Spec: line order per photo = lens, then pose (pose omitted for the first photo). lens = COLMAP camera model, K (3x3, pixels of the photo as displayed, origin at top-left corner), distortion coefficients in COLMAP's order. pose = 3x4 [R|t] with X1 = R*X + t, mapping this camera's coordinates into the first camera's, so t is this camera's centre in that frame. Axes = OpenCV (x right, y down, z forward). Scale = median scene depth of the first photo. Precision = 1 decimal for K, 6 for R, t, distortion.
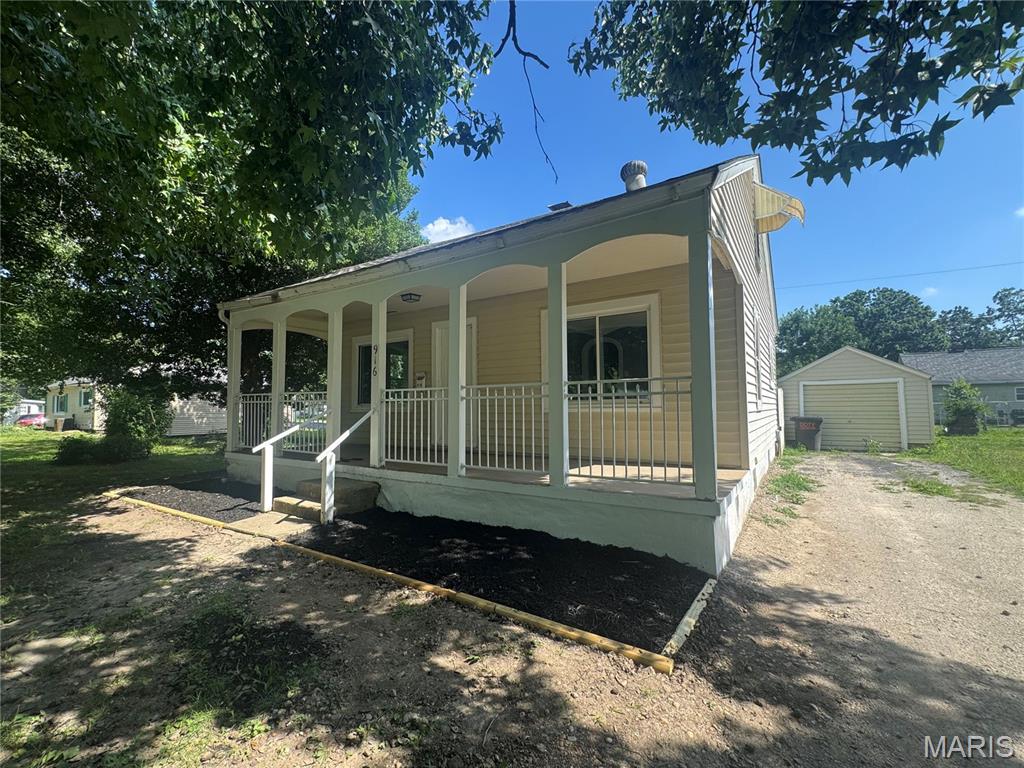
lens RADIAL K [[447.2, 0, 512.4], [0, 447.2, 383.7], [0, 0, 1]] dist [-0.001049, -0.000182]
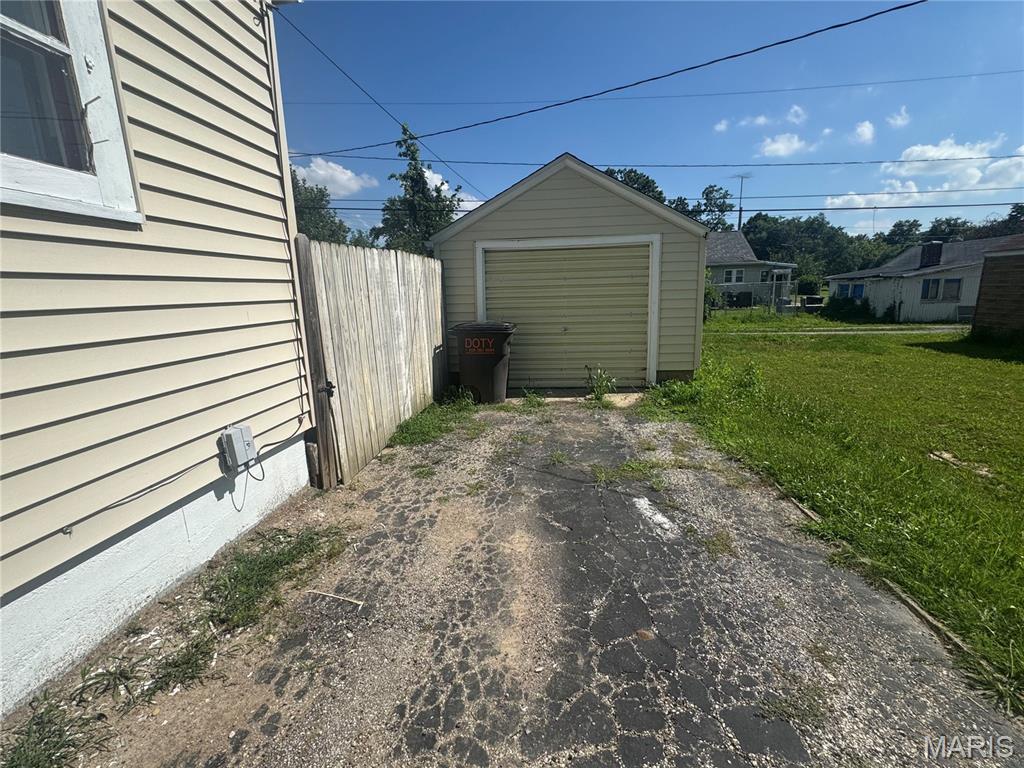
lens RADIAL K [[447.2, 0, 514.3], [0, 447.2, 386.2], [0, 0, 1]] dist [-0.001049, -0.000182]
pose [[0.894482, -0.107663, 0.433947, 0.487690], [-0.005715, 0.967742, 0.251878, 0.022815], [-0.447067, -0.227781, 0.865013, 0.591735]]
